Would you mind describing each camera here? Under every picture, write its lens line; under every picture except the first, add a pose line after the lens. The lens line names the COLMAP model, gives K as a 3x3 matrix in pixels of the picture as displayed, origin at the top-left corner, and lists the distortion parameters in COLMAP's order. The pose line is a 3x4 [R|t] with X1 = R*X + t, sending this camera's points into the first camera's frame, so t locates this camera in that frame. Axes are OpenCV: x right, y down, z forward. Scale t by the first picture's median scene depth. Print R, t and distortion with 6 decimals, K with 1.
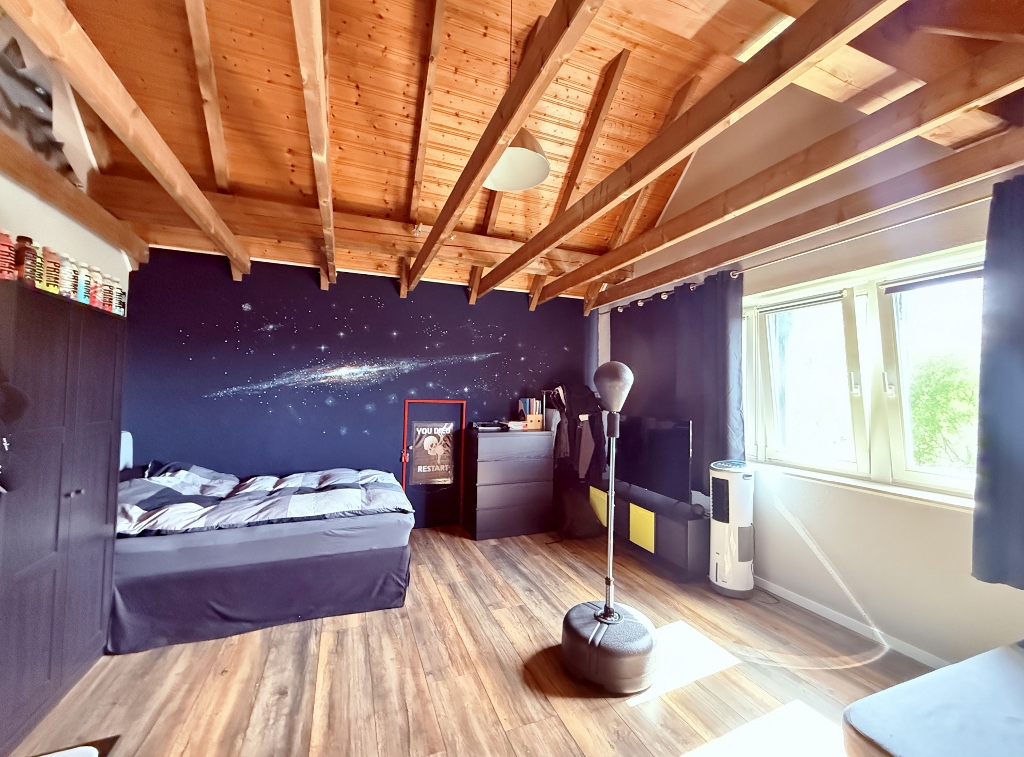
lens RADIAL K [[410.1, 0, 506.6], [0, 410.1, 380.4], [0, 0, 1]] dist [-0.000152, 0.000532]
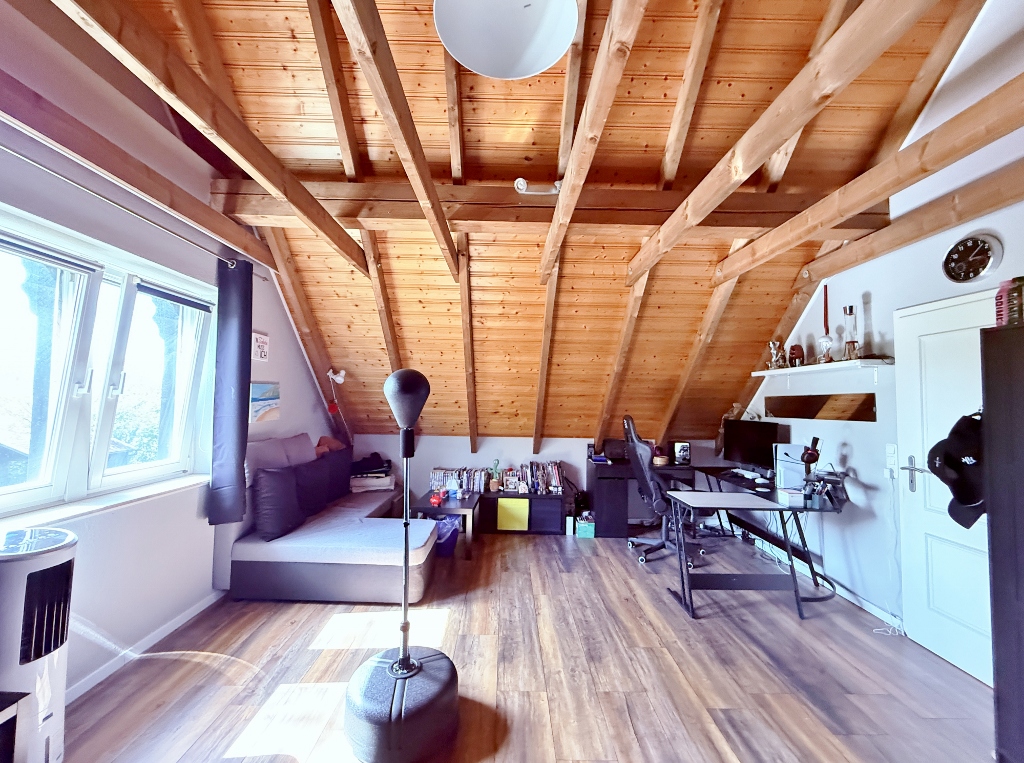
lens RADIAL K [[410.1, 0, 509.5], [0, 410.1, 382.9], [0, 0, 1]] dist [-0.000152, 0.000532]
pose [[-0.934186, -0.016185, 0.356418, -0.265045], [-0.044046, 0.996561, -0.070193, 0.036668], [-0.354056, -0.081272, -0.931686, 1.871878]]
